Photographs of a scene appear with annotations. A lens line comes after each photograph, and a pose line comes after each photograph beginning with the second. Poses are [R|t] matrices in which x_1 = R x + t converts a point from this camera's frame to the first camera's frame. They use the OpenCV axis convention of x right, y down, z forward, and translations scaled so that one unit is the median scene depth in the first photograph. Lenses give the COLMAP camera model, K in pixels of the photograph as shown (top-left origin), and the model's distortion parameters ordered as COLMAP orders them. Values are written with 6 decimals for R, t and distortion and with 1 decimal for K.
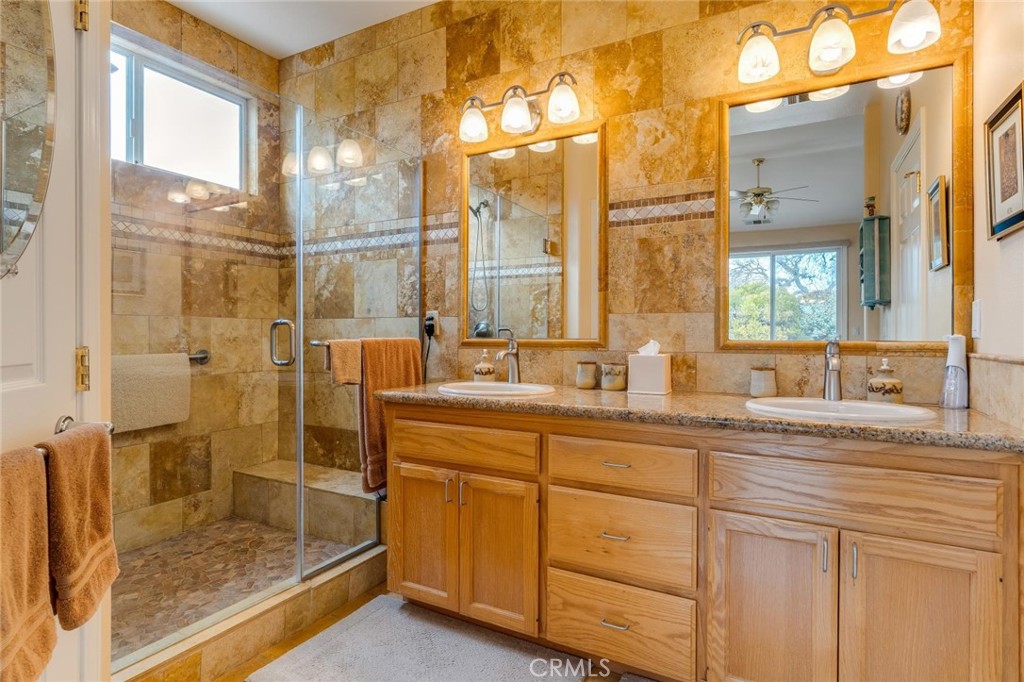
lens RADIAL K [[532.7, 0, 509.6], [0, 532.7, 335.1], [0, 0, 1]] dist [-0.003194, 0.002777]
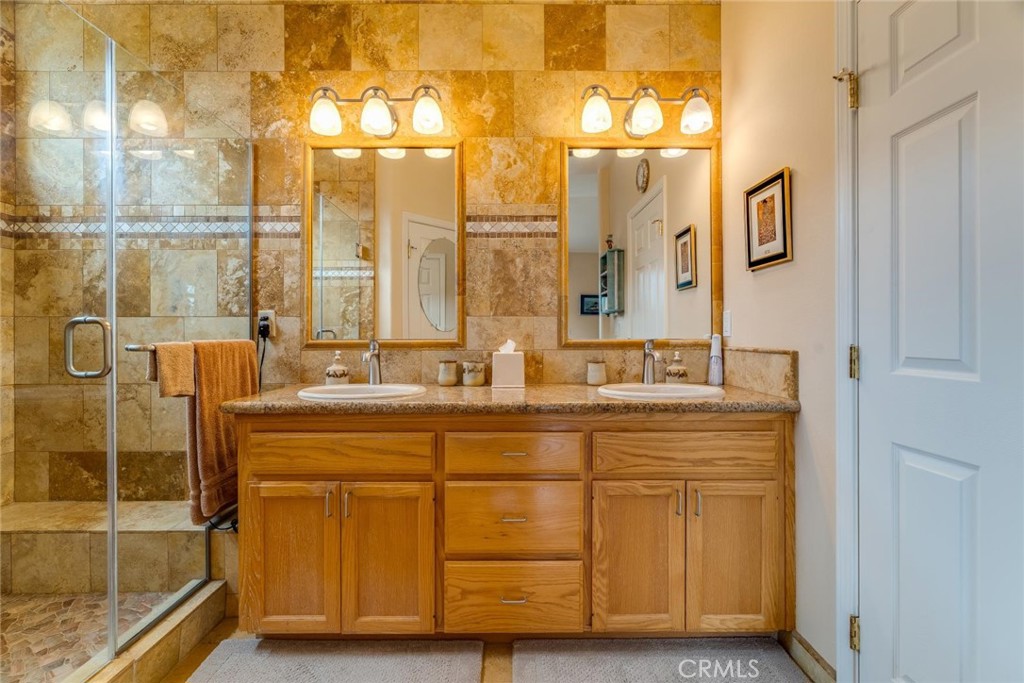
lens RADIAL K [[463.1, 0, 509.7], [0, 463.1, 334.3], [0, 0, 1]] dist [-0.006974, 0.003373]
pose [[0.874014, -0.002577, 0.485894, -0.204668], [0.004590, 0.999985, -0.002953, 0.000359], [-0.485879, 0.004811, 0.874013, 0.129202]]
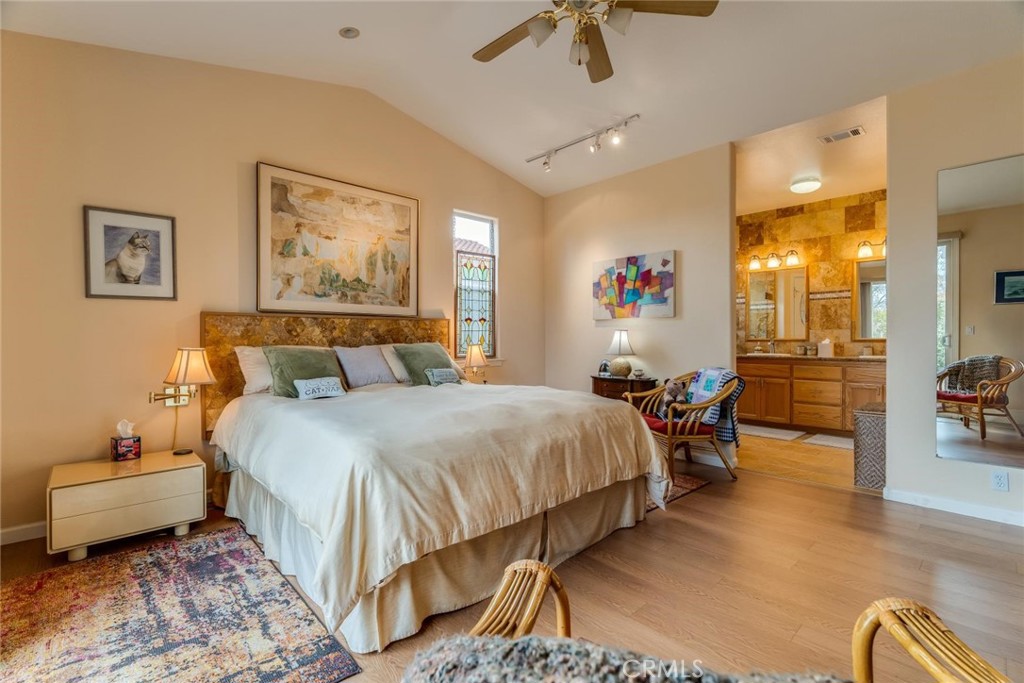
lens RADIAL K [[463.1, 0, 512.7], [0, 463.1, 342.4], [0, 0, 1]] dist [-0.006974, 0.003373]
pose [[0.952240, -0.003552, -0.305330, -0.619386], [0.006520, 0.999941, 0.008701, -0.002751], [0.305281, -0.010276, 0.952207, -2.006415]]
